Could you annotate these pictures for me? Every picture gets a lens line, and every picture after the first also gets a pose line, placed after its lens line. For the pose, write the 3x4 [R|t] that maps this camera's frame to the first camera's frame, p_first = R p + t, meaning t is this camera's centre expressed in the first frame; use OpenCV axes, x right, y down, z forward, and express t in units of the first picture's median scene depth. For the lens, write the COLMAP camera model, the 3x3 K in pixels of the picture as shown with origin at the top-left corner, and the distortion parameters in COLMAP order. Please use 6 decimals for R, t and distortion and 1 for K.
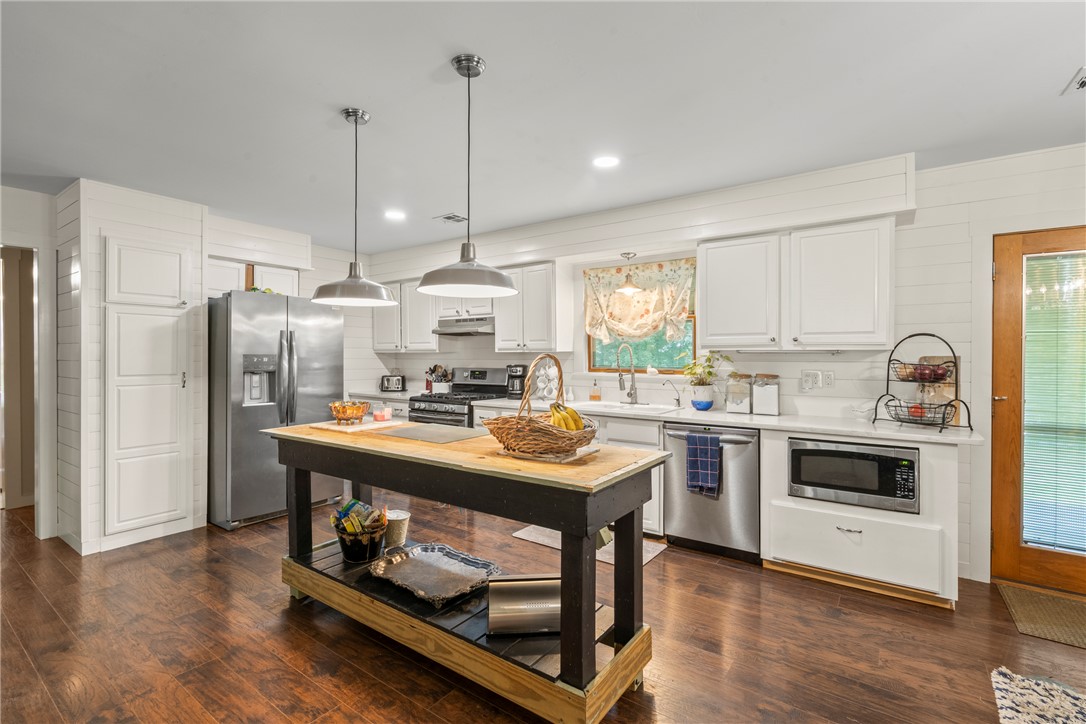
lens RADIAL K [[510.0, 0, 527.2], [0, 510.0, 348.6], [0, 0, 1]] dist [-0.017848, 0.004443]
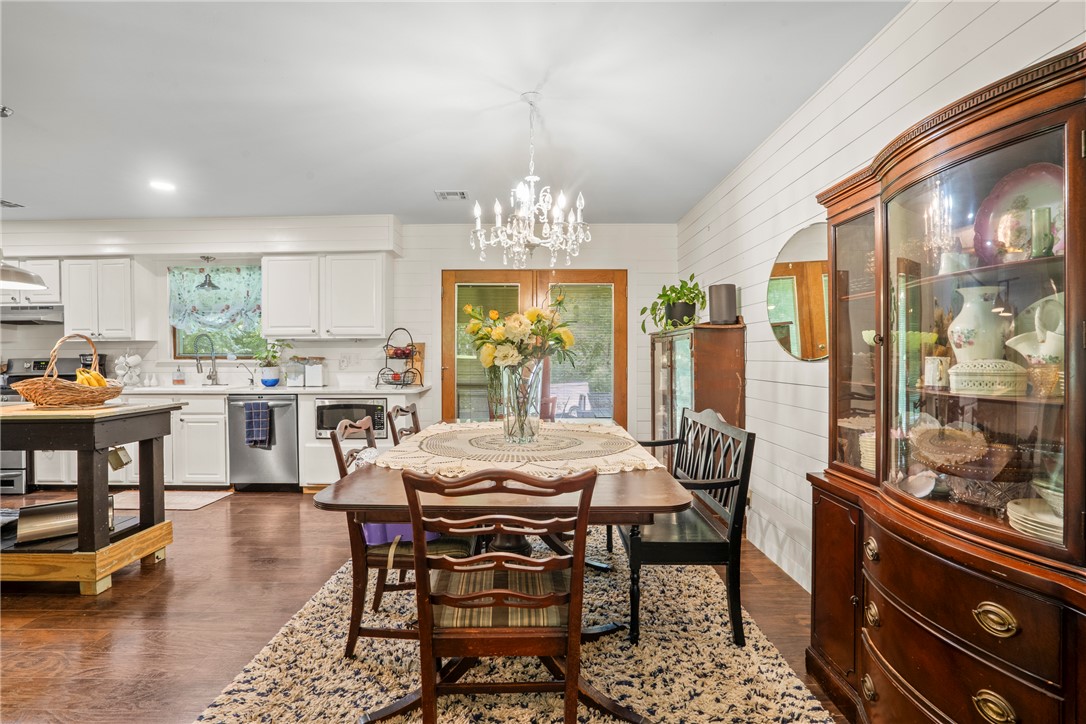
lens RADIAL K [[510.0, 0, 520.4], [0, 510.0, 354.4], [0, 0, 1]] dist [-0.017848, 0.004443]
pose [[0.814944, -0.005602, 0.579513, 0.132414], [-0.001549, 0.999929, 0.011844, 0.027795], [-0.579538, -0.010549, 0.814877, -0.463614]]
